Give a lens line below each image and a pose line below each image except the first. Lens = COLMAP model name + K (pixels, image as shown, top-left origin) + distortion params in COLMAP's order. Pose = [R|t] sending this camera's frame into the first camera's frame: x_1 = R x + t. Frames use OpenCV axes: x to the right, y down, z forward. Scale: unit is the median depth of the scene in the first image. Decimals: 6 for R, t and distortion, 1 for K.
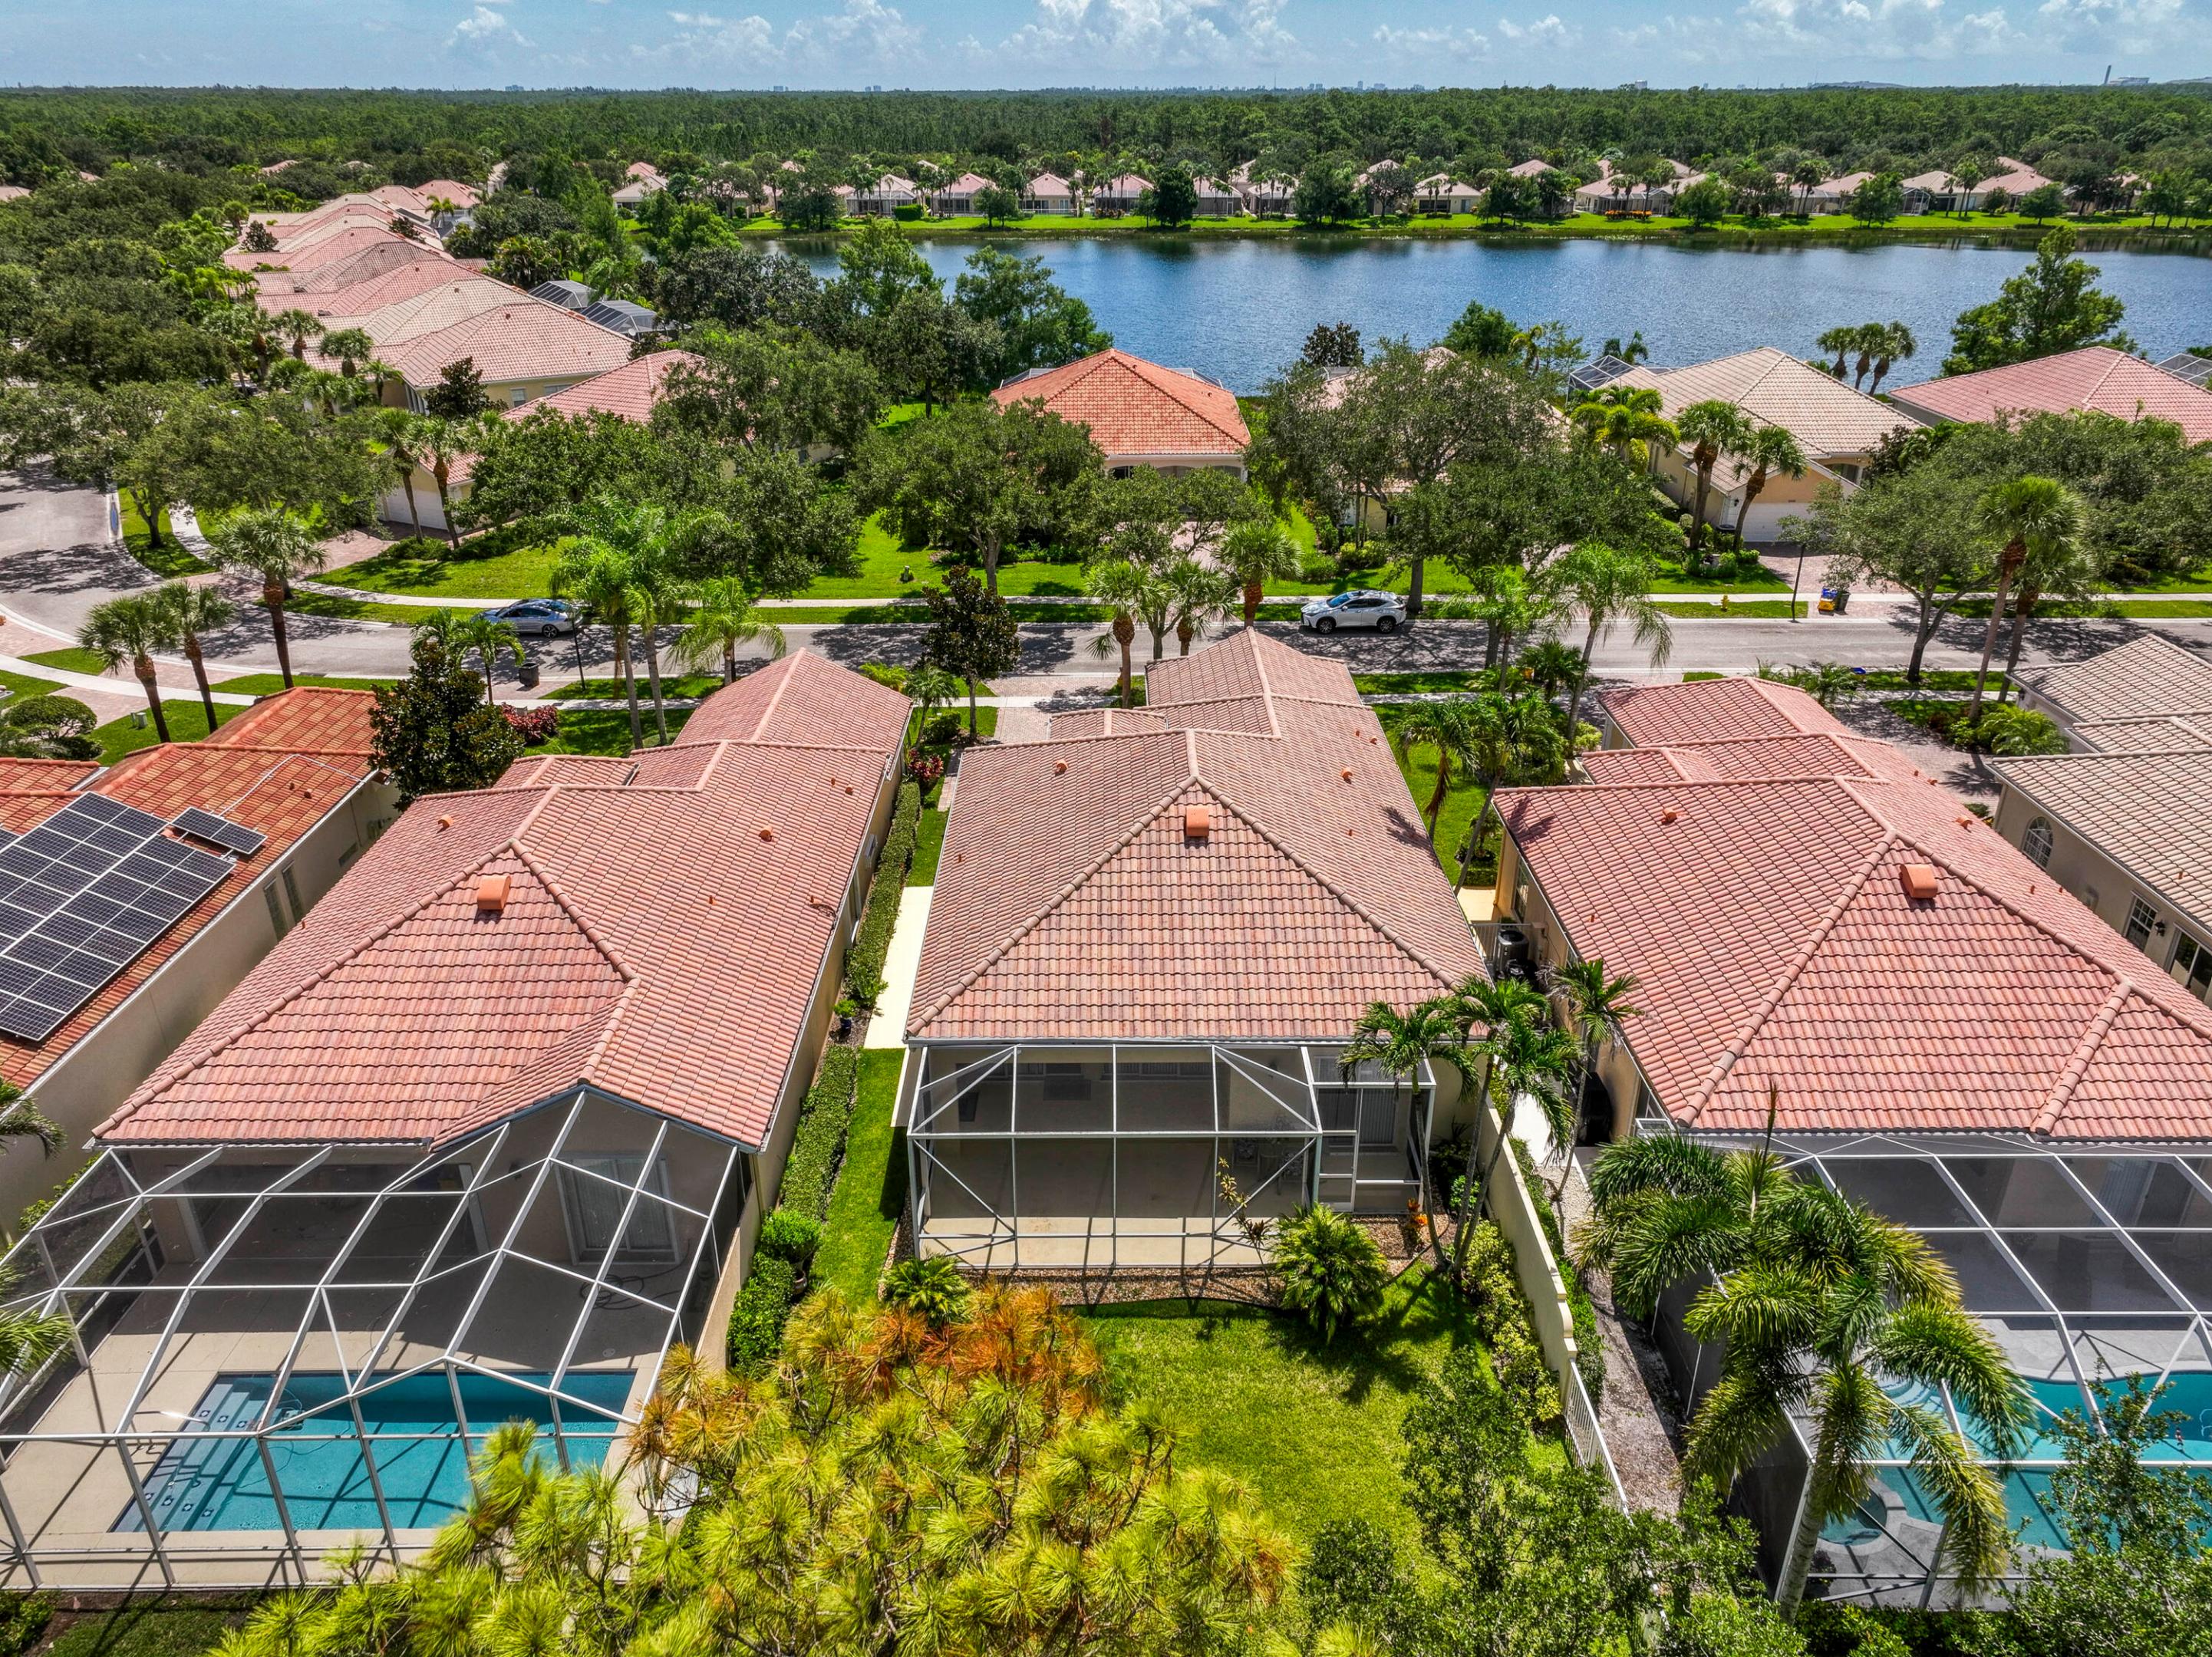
lens RADIAL K [[1548.8, 0, 1107.3], [0, 1548.8, 822.3], [0, 0, 1]] dist [0.000905, 0.008915]
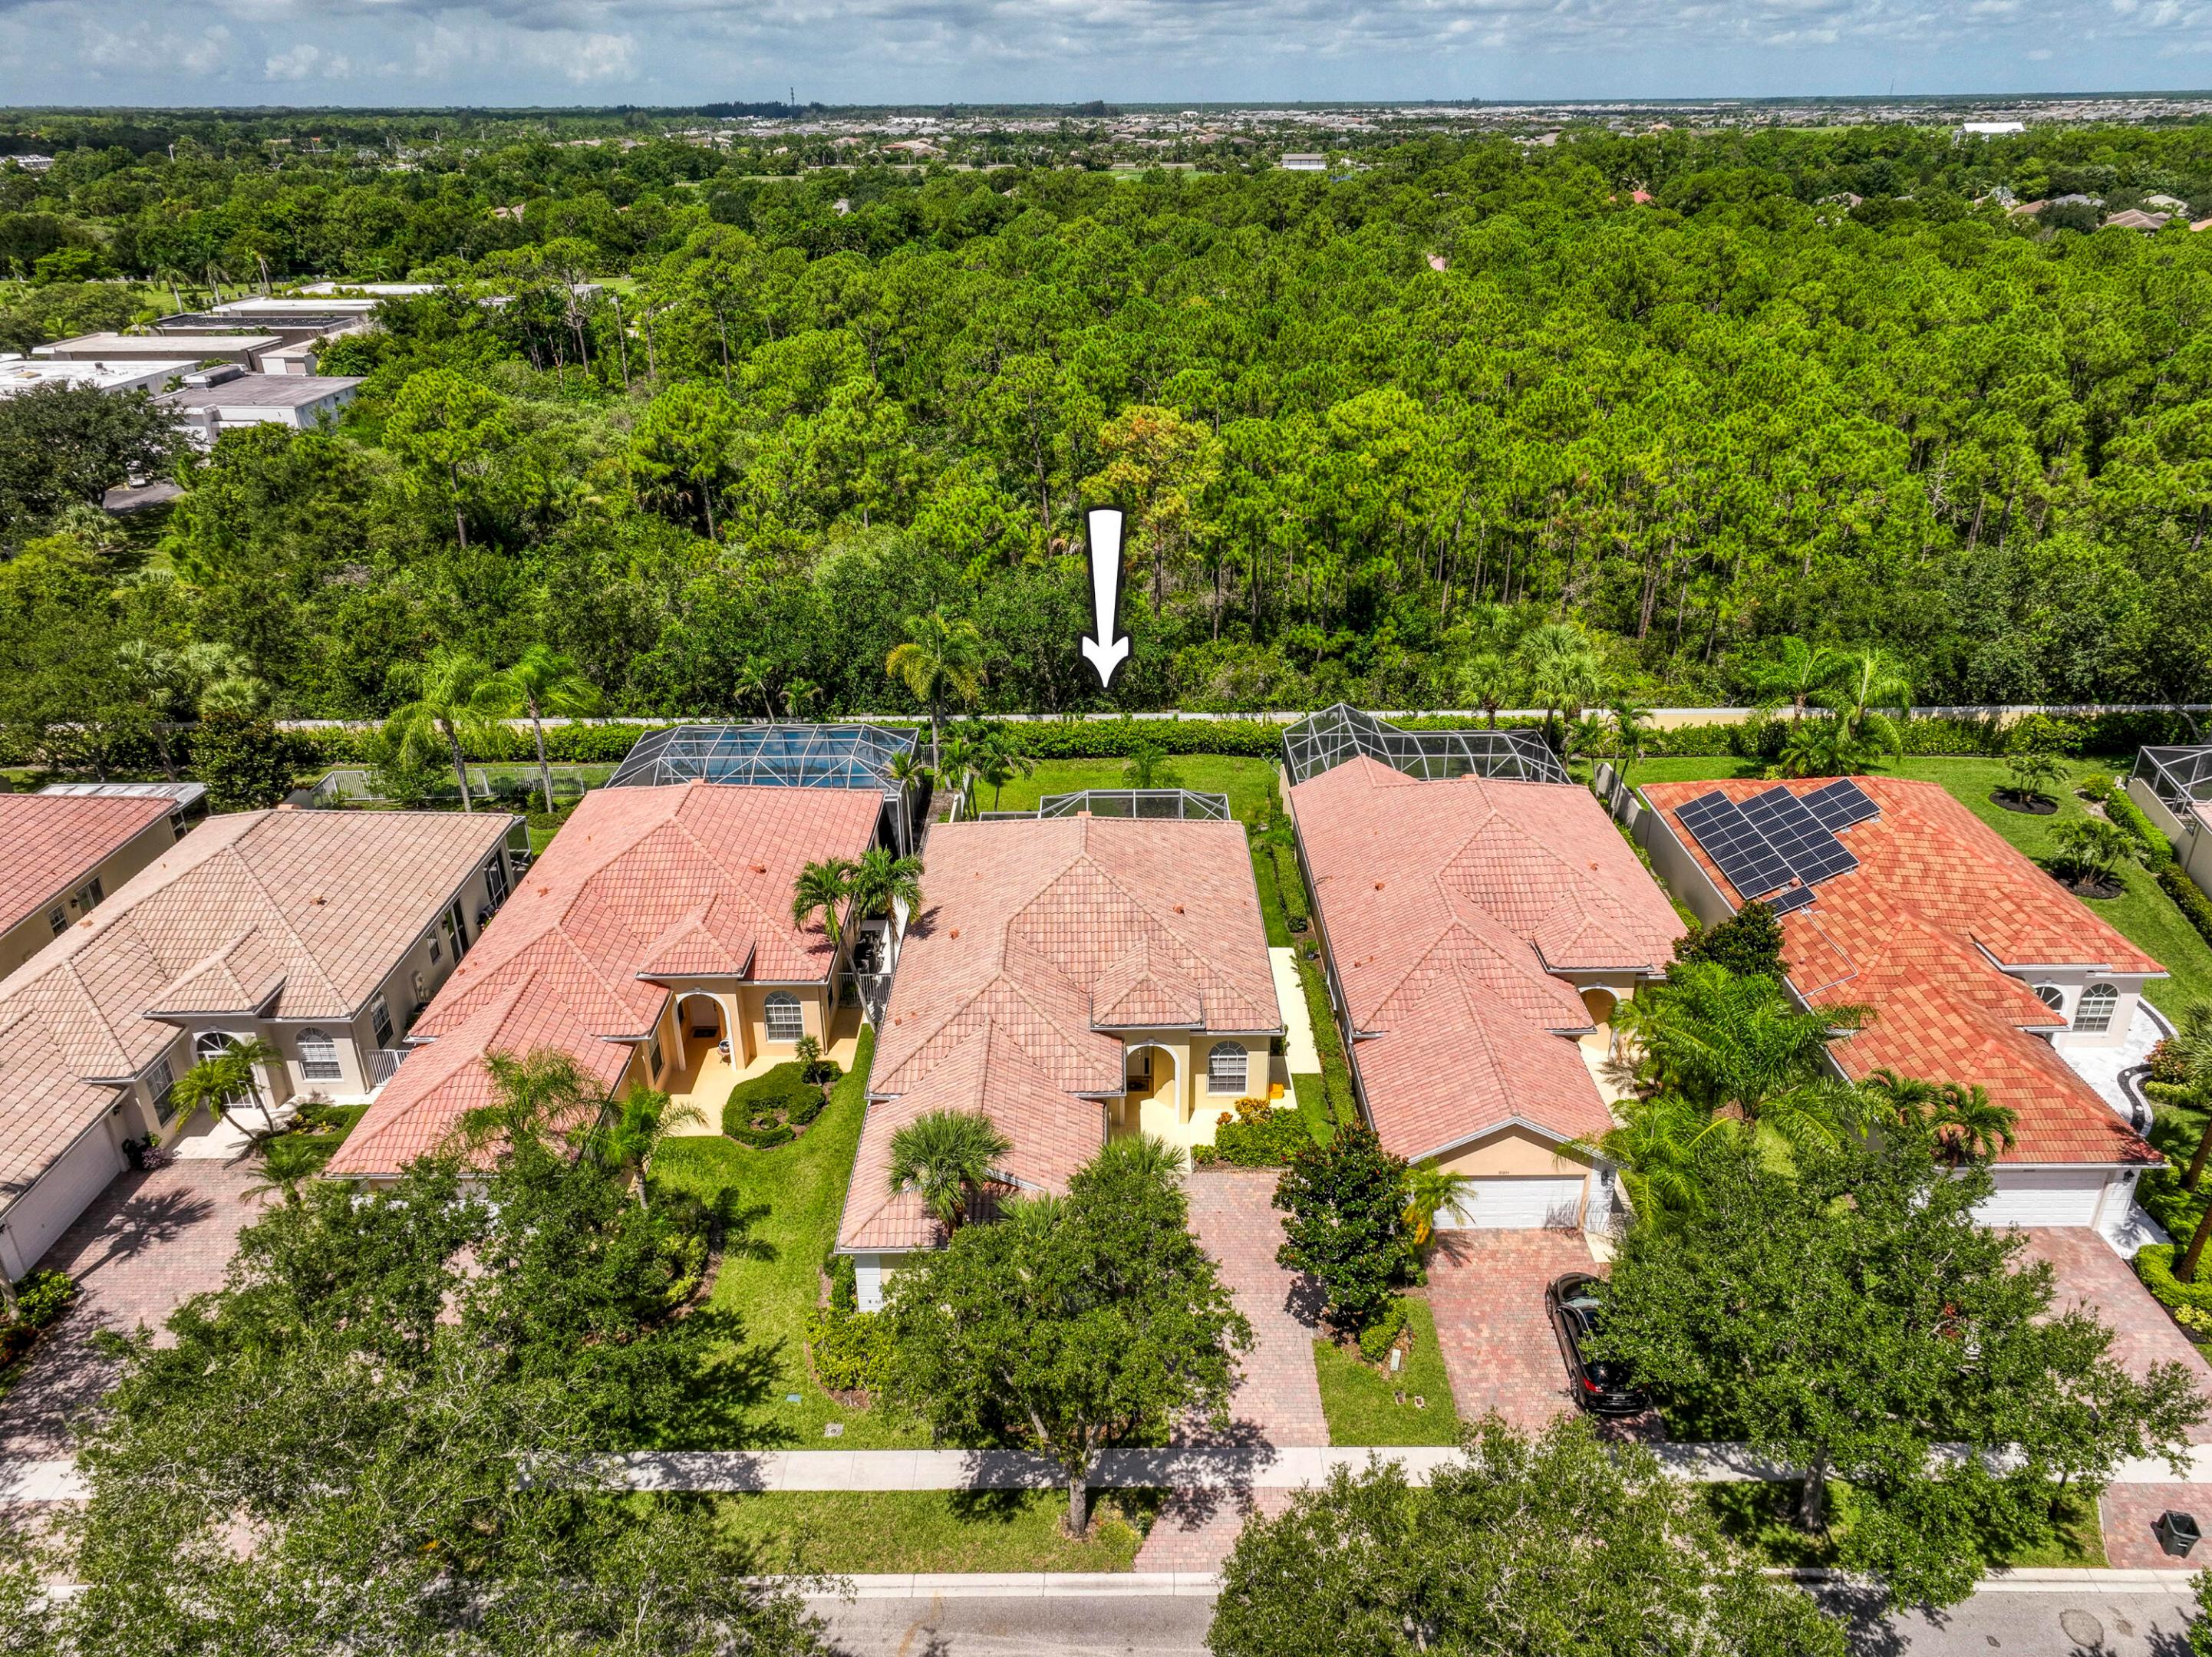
lens RADIAL K [[1542.2, 0, 1110.0], [0, 1542.2, 831.2], [0, 0, 1]] dist [0.000487, 0.007594]
pose [[-0.999964, 0.008387, -0.001576, 0.016123], [0.004141, 0.638288, 0.769787, -0.590549], [0.007462, 0.769752, -0.638299, 0.976699]]
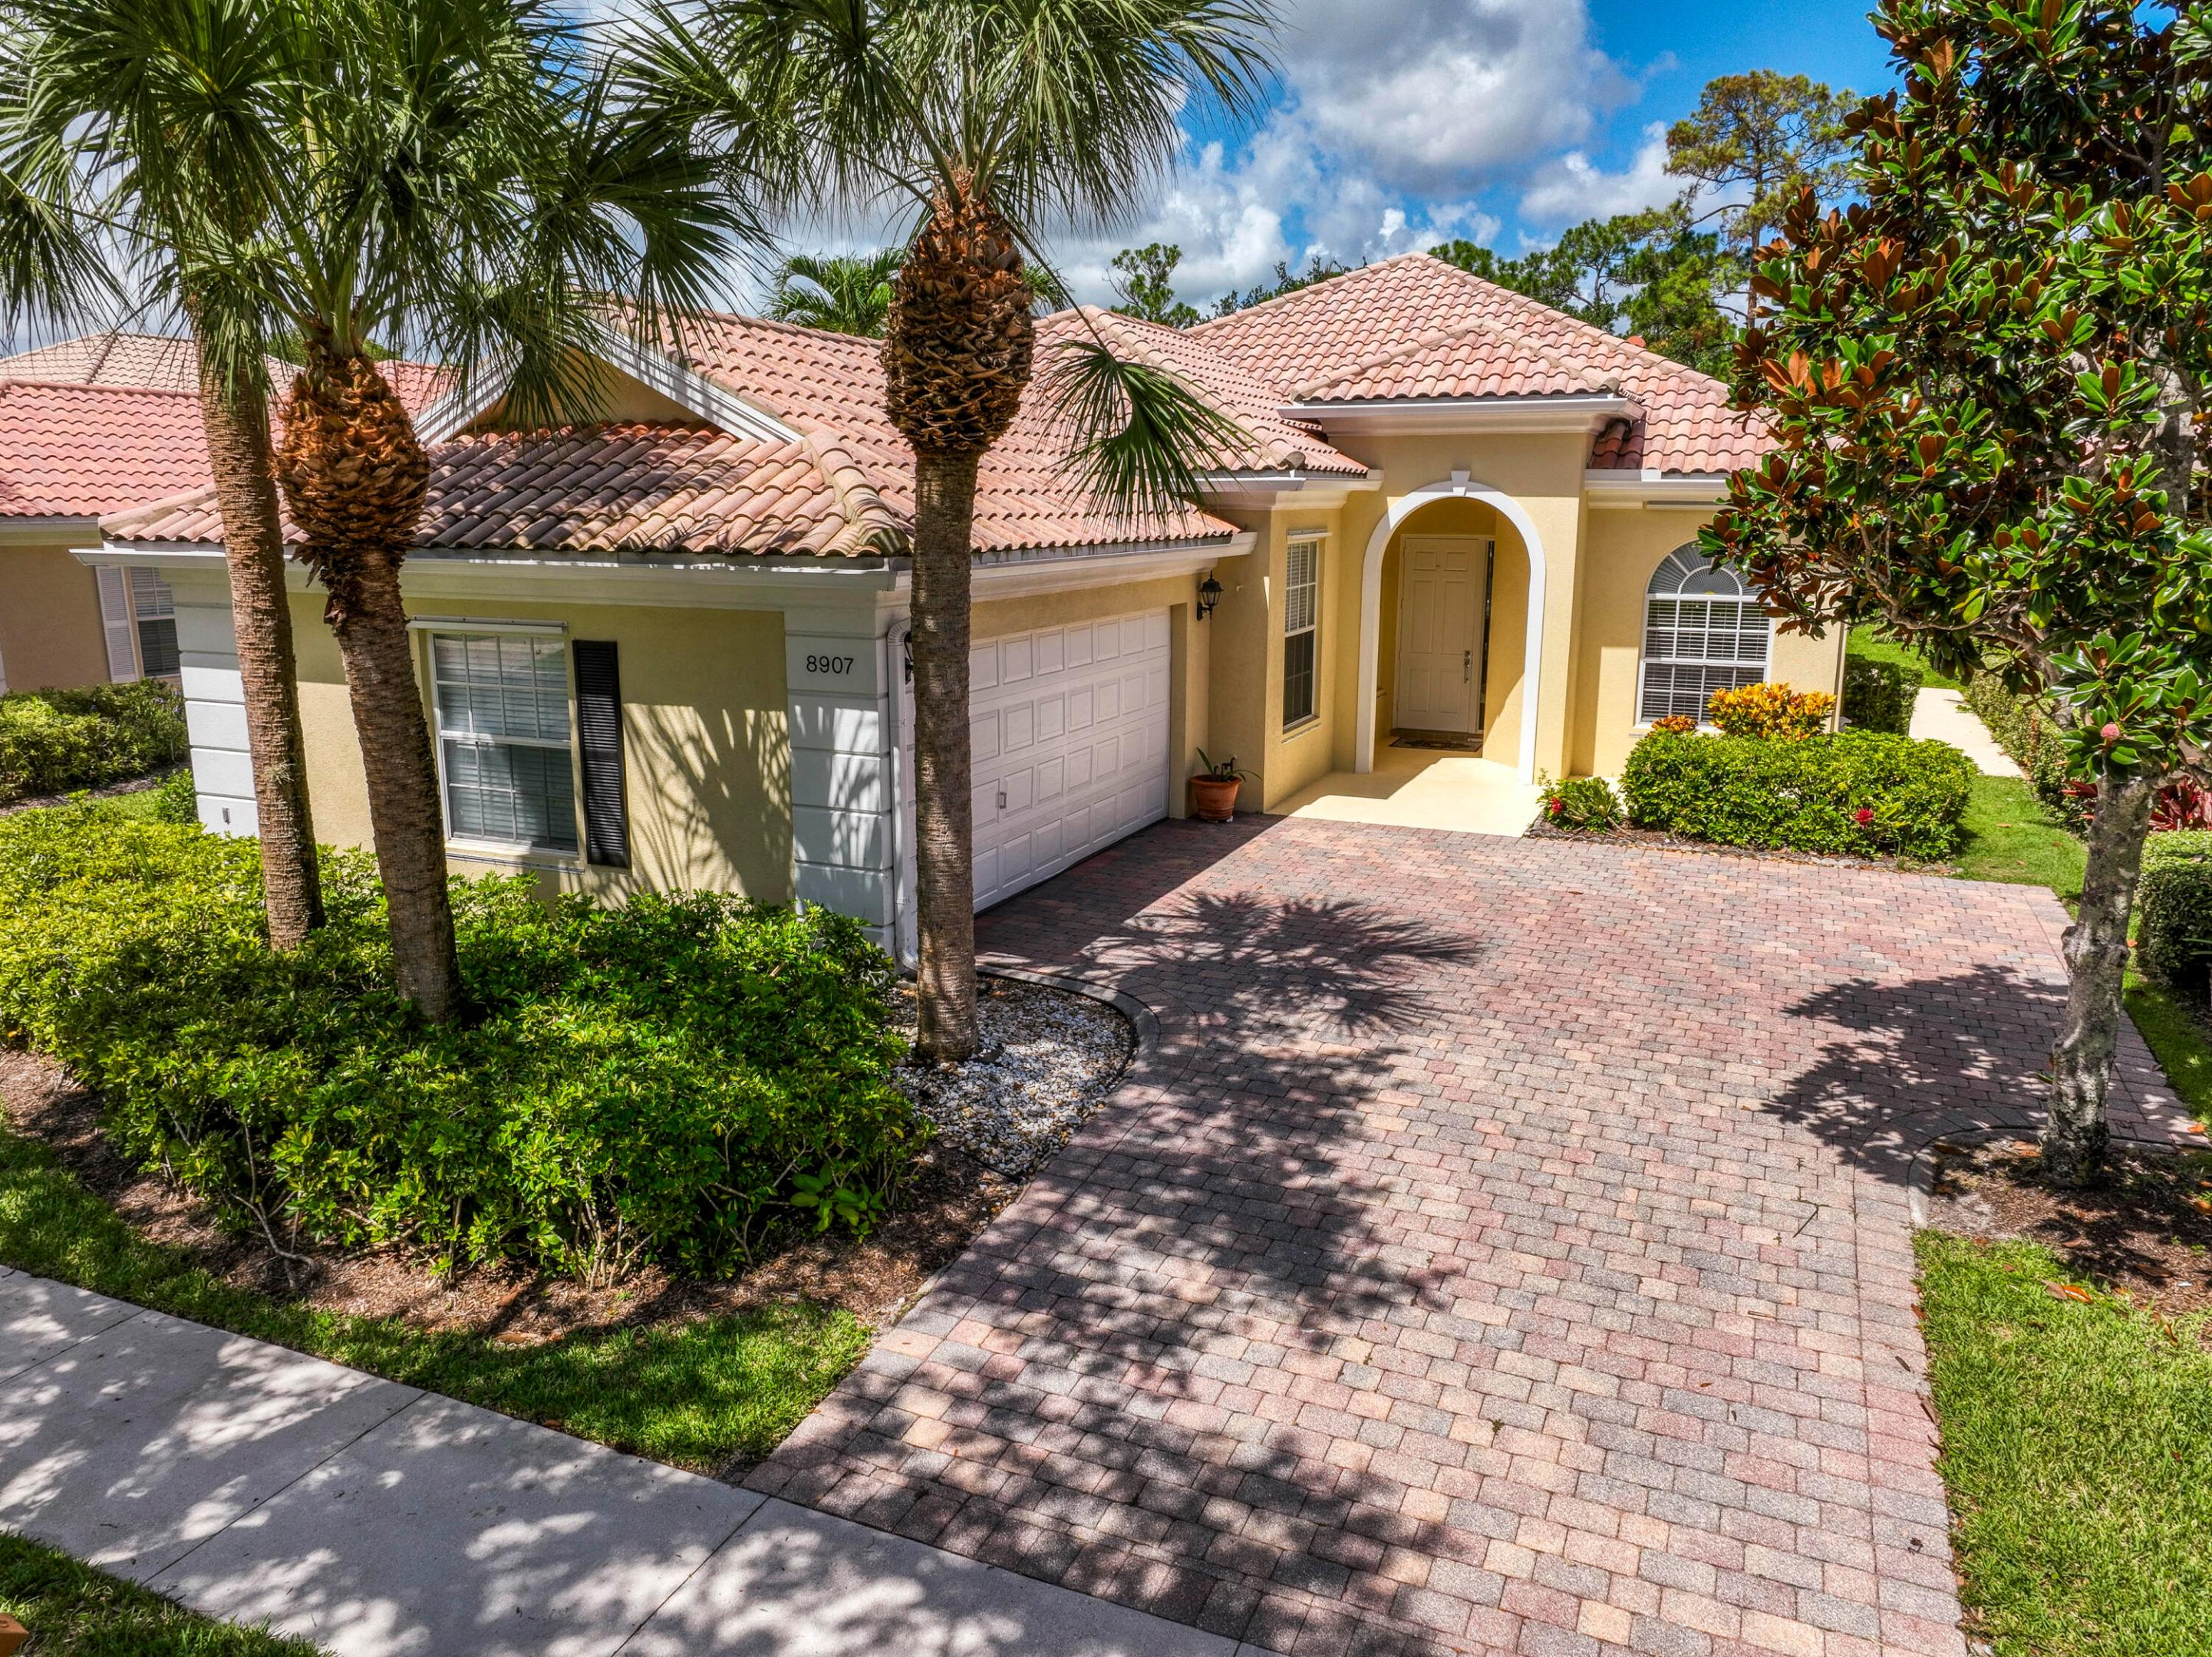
lens RADIAL K [[1548.8, 0, 1112.3], [0, 1548.8, 835.8], [0, 0, 1]] dist [0.000905, 0.008915]
pose [[-0.918677, -0.095789, 0.383219, -0.045349], [0.158559, 0.799137, 0.579861, -0.125241], [-0.361789, 0.593468, -0.718961, 0.834752]]
